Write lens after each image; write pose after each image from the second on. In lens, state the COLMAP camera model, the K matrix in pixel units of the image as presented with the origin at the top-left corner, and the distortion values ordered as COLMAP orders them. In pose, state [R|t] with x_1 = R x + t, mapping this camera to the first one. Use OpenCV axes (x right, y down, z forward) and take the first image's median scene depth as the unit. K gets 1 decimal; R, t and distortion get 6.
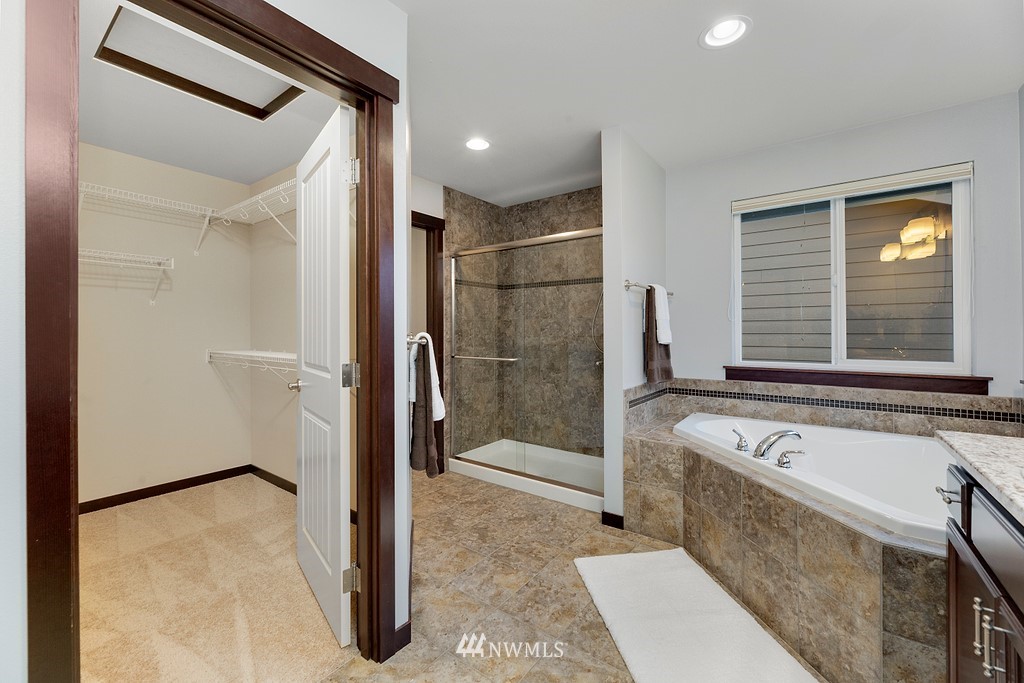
lens RADIAL K [[416.7, 0, 508.4], [0, 416.7, 330.5], [0, 0, 1]] dist [-0.002664, -0.000733]
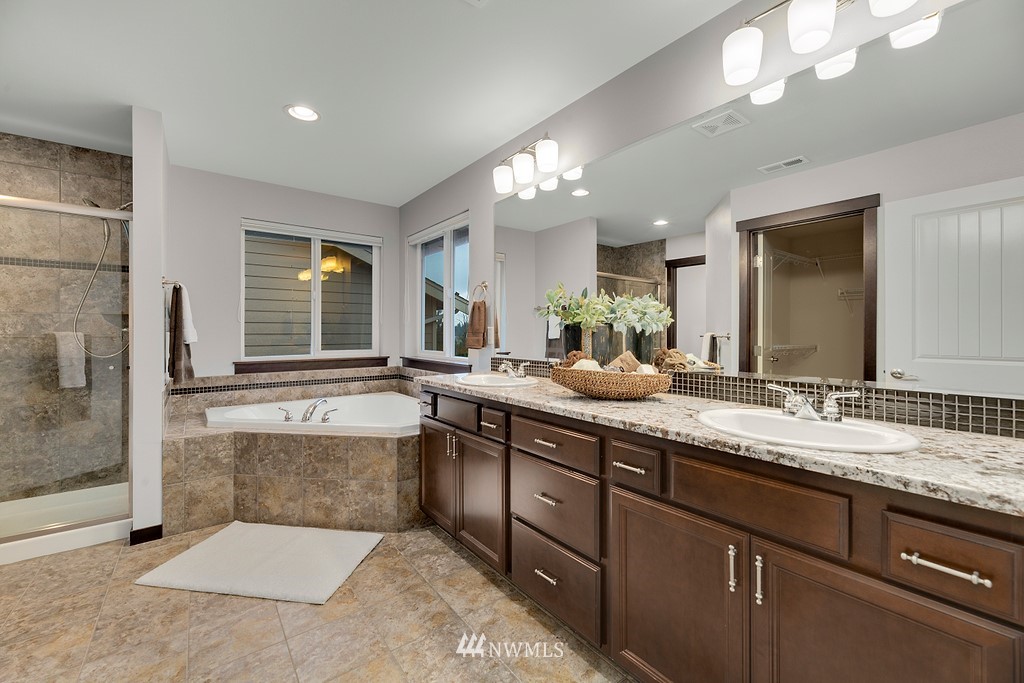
lens RADIAL K [[416.7, 0, 514.1], [0, 416.7, 334.9], [0, 0, 1]] dist [-0.002664, -0.000733]
pose [[0.261514, -0.003320, 0.965194, -0.443483], [-0.002399, 0.999989, 0.004090, 0.006627], [-0.965197, -0.003385, 0.261503, -0.027628]]
